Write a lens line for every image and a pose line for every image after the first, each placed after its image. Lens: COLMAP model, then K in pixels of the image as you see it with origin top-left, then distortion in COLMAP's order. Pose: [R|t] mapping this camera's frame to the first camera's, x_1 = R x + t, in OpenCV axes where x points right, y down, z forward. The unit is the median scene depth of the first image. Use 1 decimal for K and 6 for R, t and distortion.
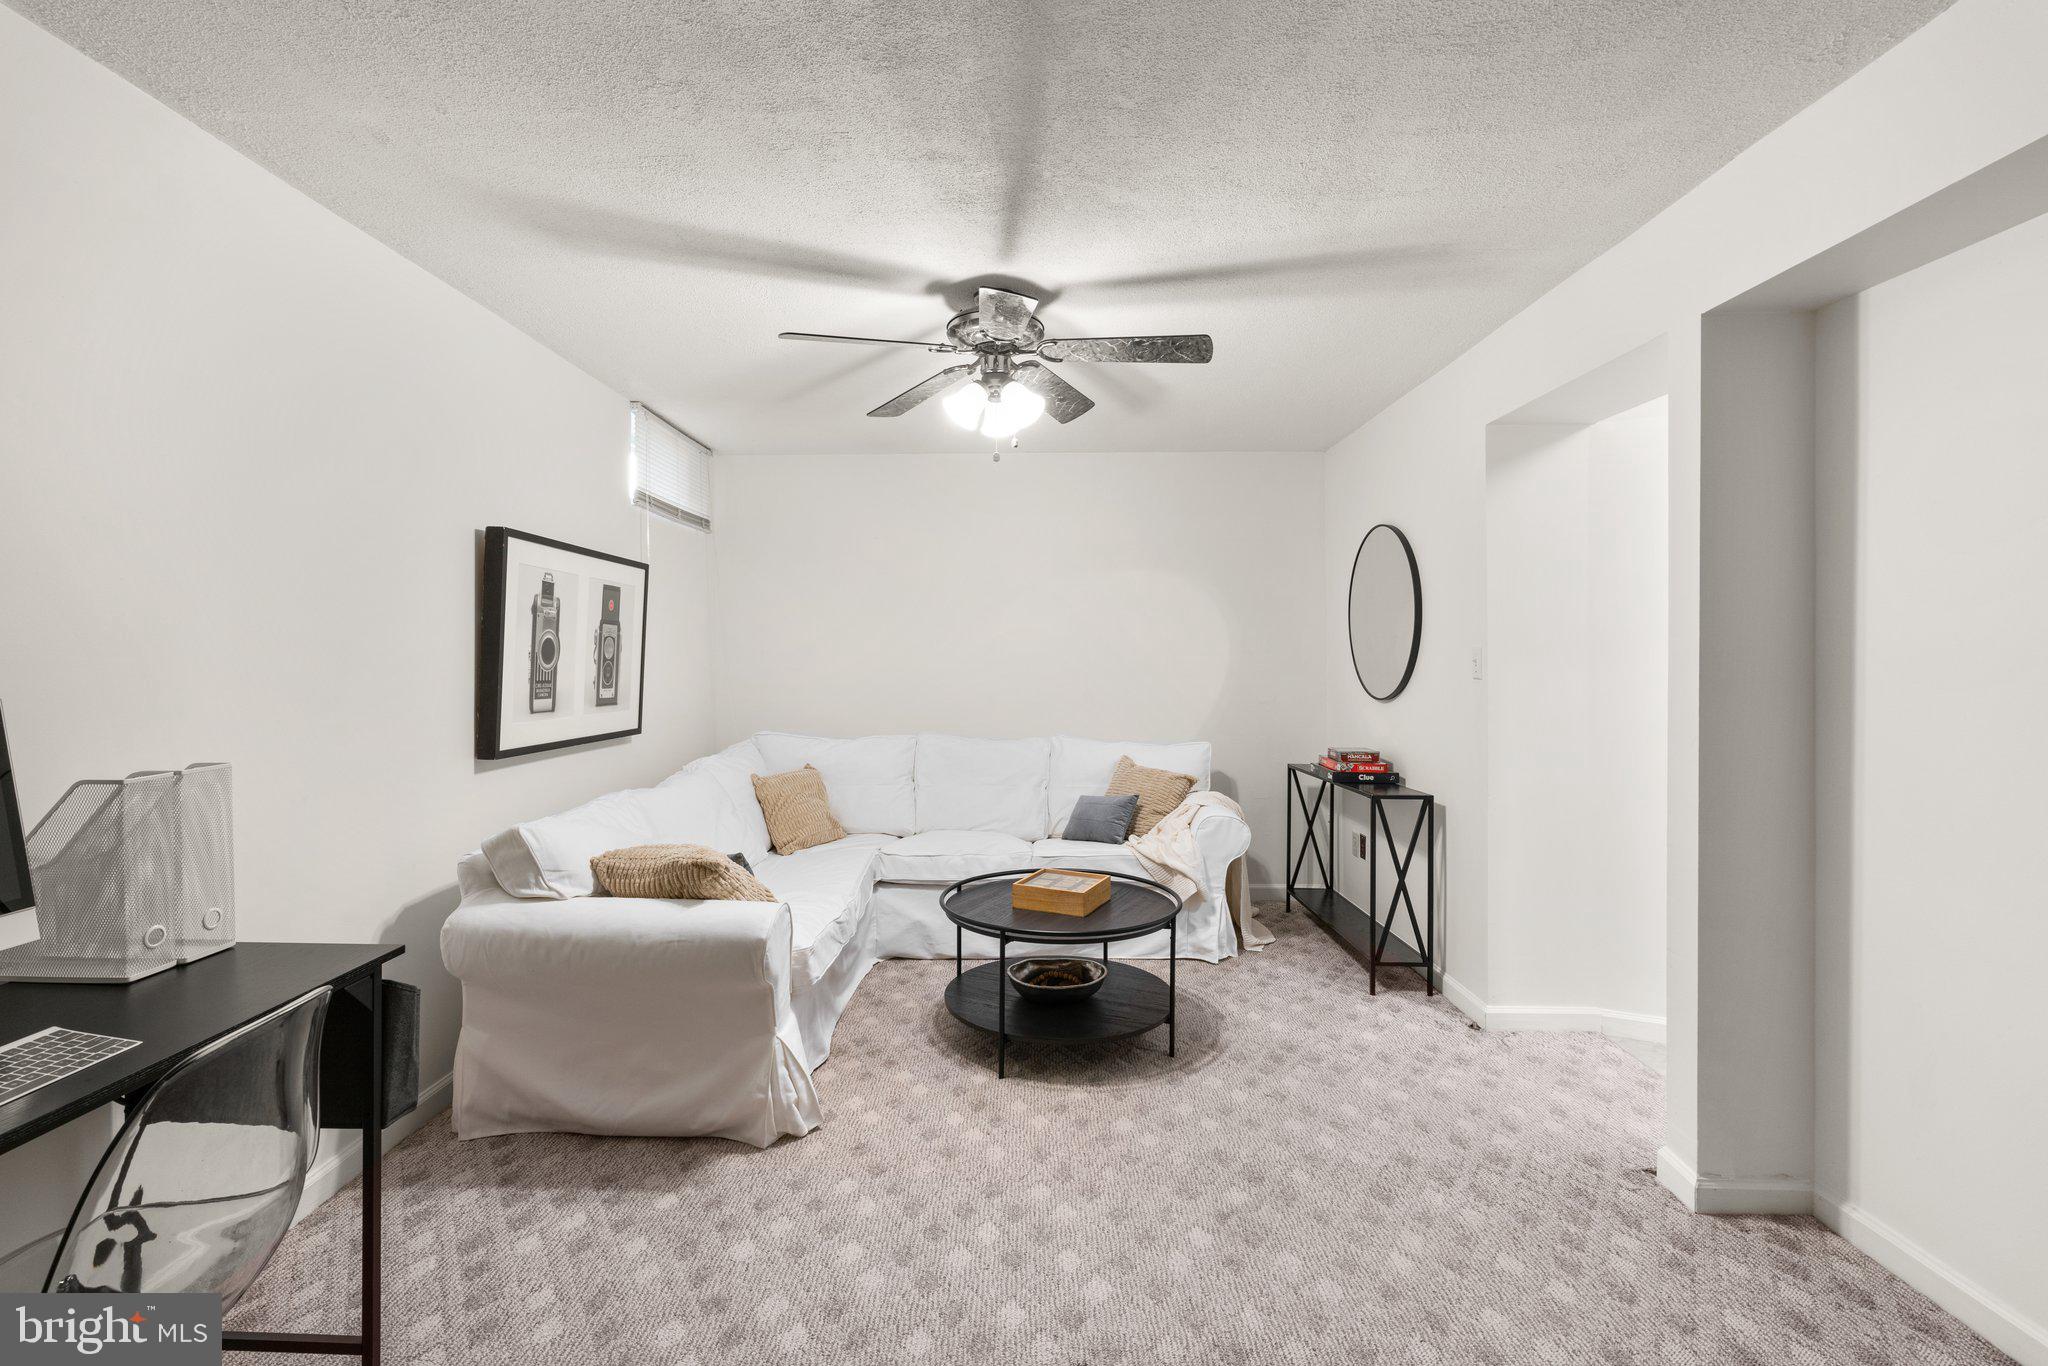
lens RADIAL K [[924.3, 0, 1015.8], [0, 924.3, 654.9], [0, 0, 1]] dist [-0.015871, 0.007558]
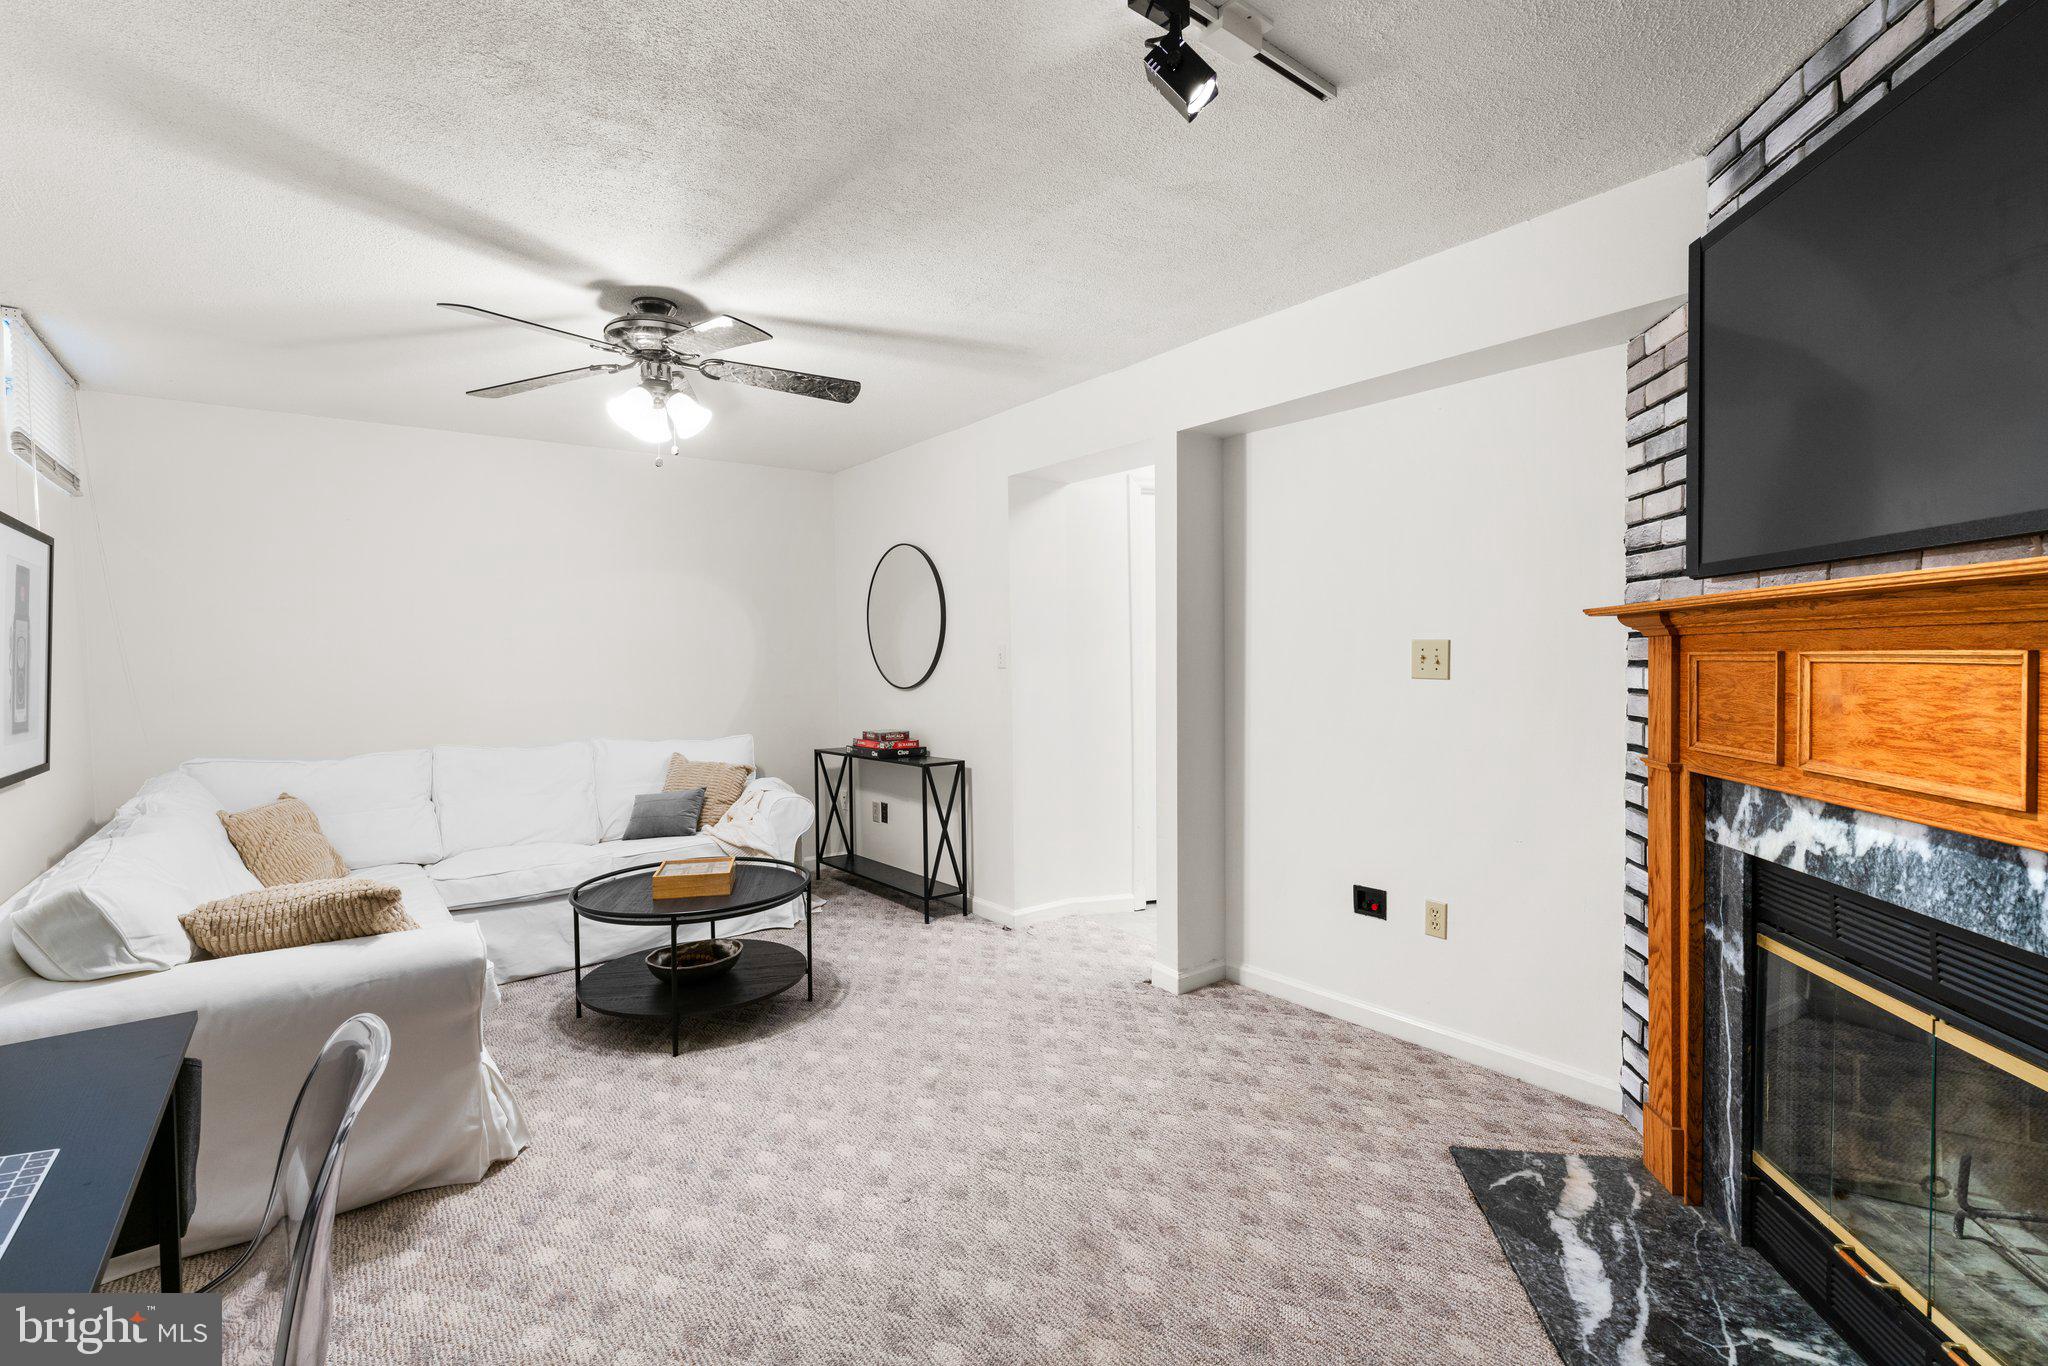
lens RADIAL K [[918.8, 0, 1018.0], [0, 918.8, 677.8], [0, 0, 1]] dist [-0.017431, 0.007451]
pose [[0.781156, -0.028095, 0.623703, -0.327521], [0.013058, 0.999504, 0.028669, 0.002239], [-0.624199, -0.014251, 0.781135, -0.050667]]
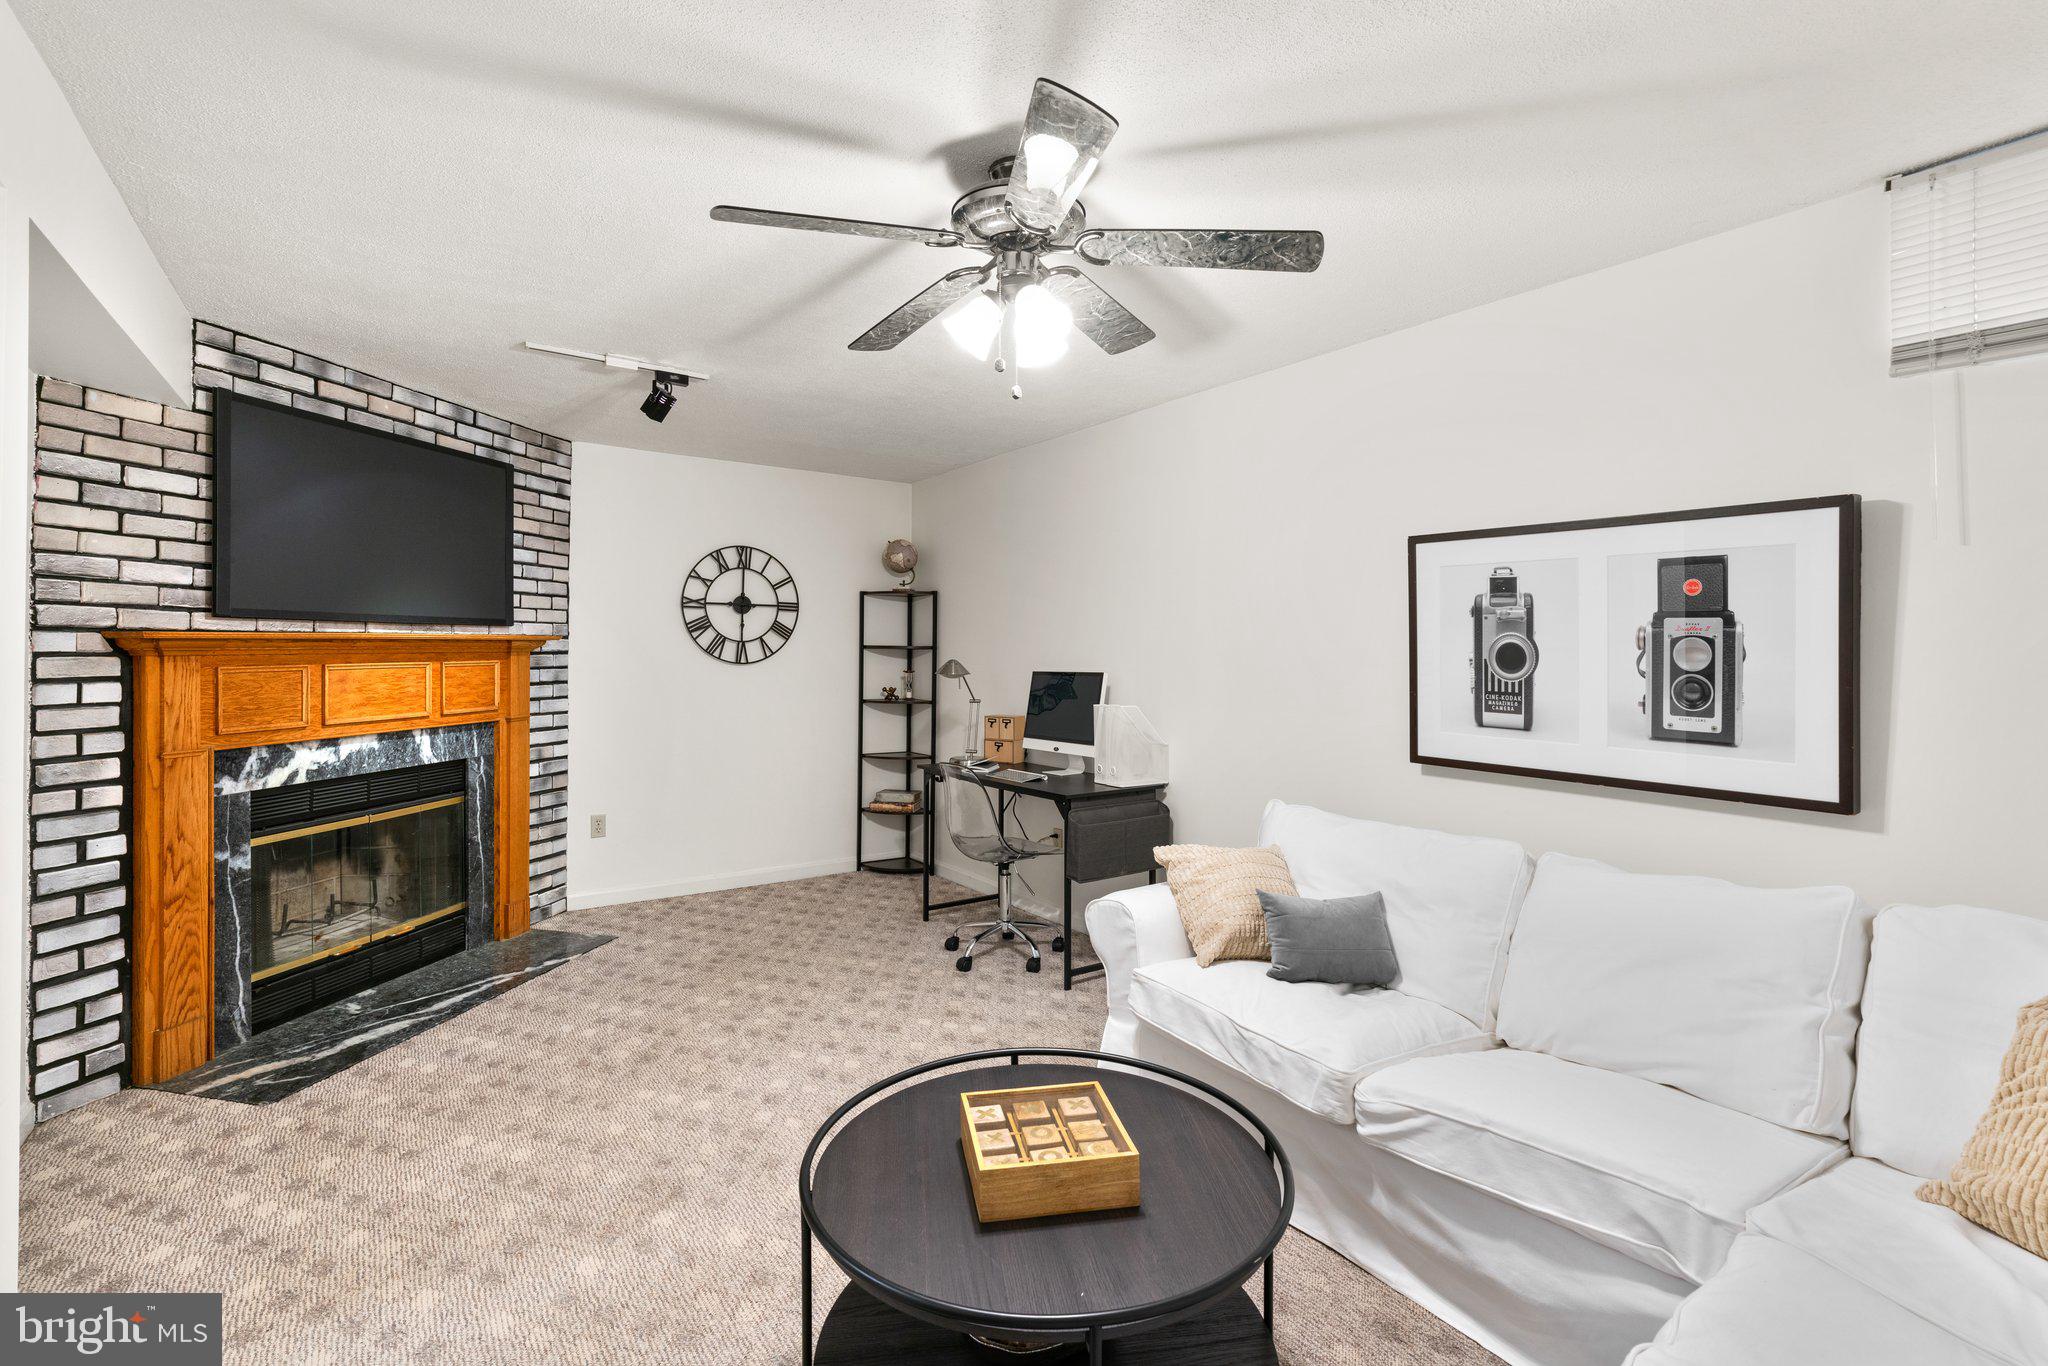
lens RADIAL K [[924.3, 0, 1015.8], [0, 924.3, 654.9], [0, 0, 1]] dist [-0.015871, 0.007558]
pose [[-0.808335, 0.000842, -0.588722, 0.375062], [-0.002186, 0.999988, 0.004431, -0.009963], [0.588718, 0.004868, -0.808324, 1.466628]]
